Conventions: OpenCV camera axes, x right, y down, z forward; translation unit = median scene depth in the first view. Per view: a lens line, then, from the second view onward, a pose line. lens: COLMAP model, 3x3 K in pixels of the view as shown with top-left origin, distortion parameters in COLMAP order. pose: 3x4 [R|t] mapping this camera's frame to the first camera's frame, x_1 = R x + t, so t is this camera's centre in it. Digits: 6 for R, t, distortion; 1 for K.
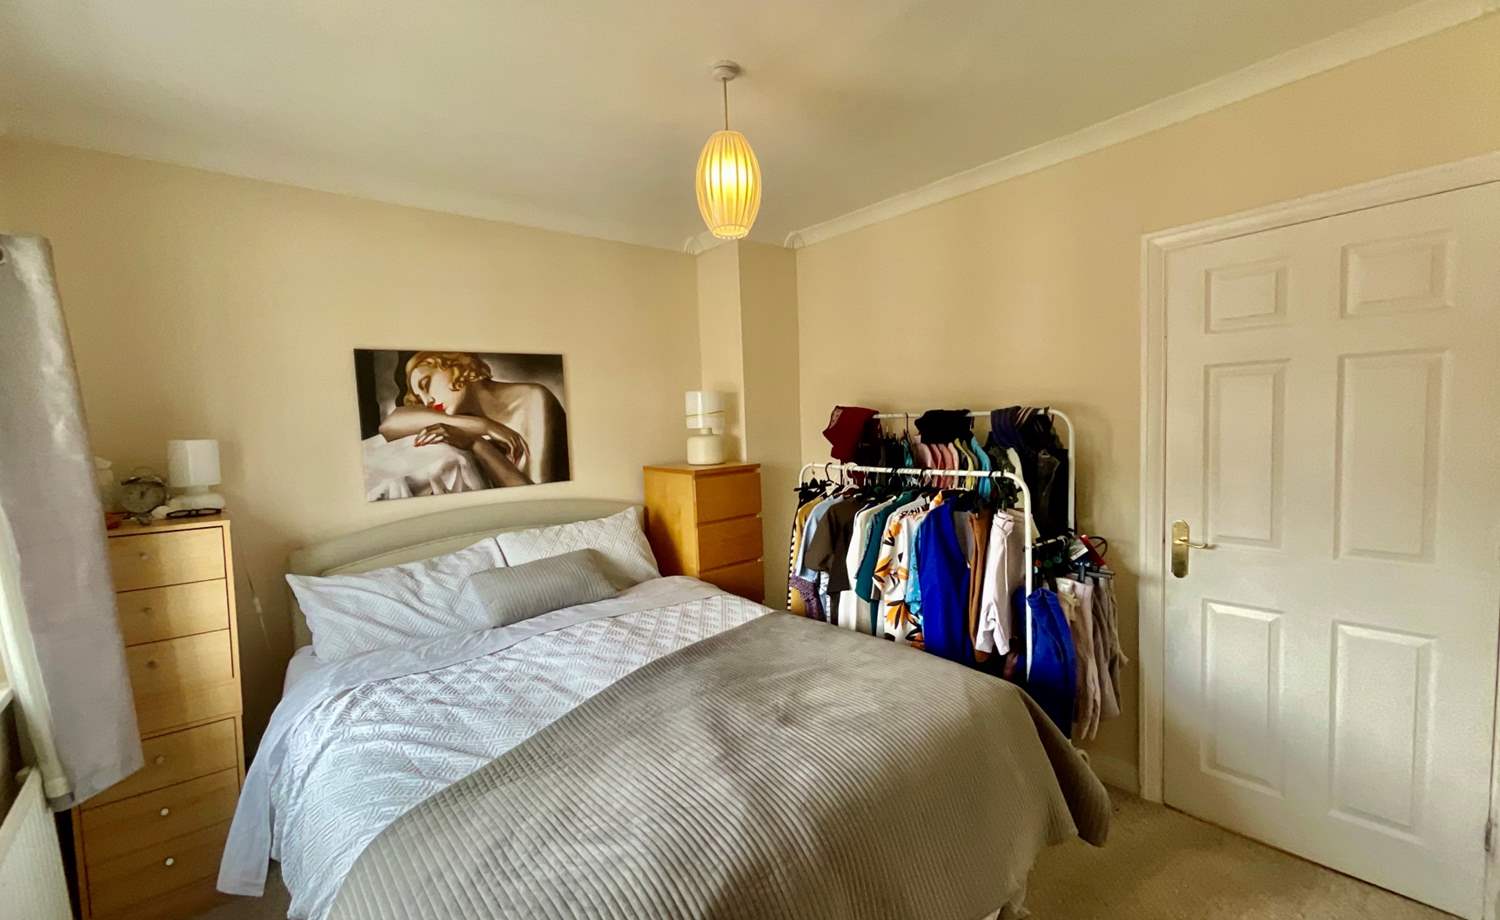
lens RADIAL K [[641.8, 0, 746.4], [0, 641.8, 462.0], [0, 0, 1]] dist [-0.003796, 0.000343]
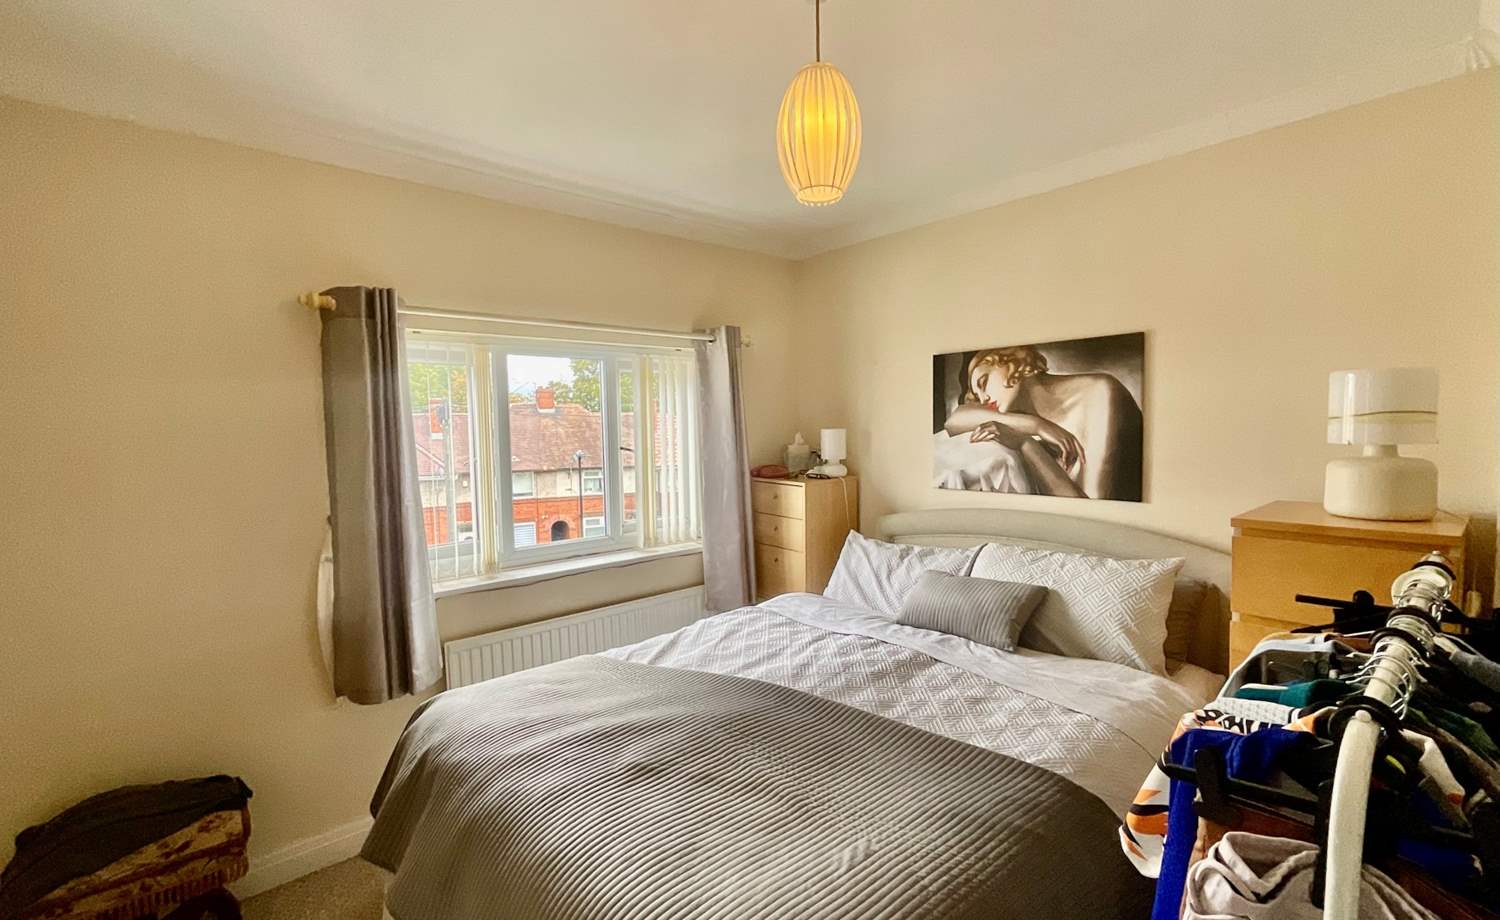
lens RADIAL K [[641.8, 0, 744.7], [0, 641.8, 457.8], [0, 0, 1]] dist [-0.003796, 0.000343]
pose [[-0.002074, 0.091434, -0.995809, 0.511429], [-0.052955, 0.994404, 0.091415, -0.073297], [0.998595, 0.052923, 0.002780, 0.610076]]
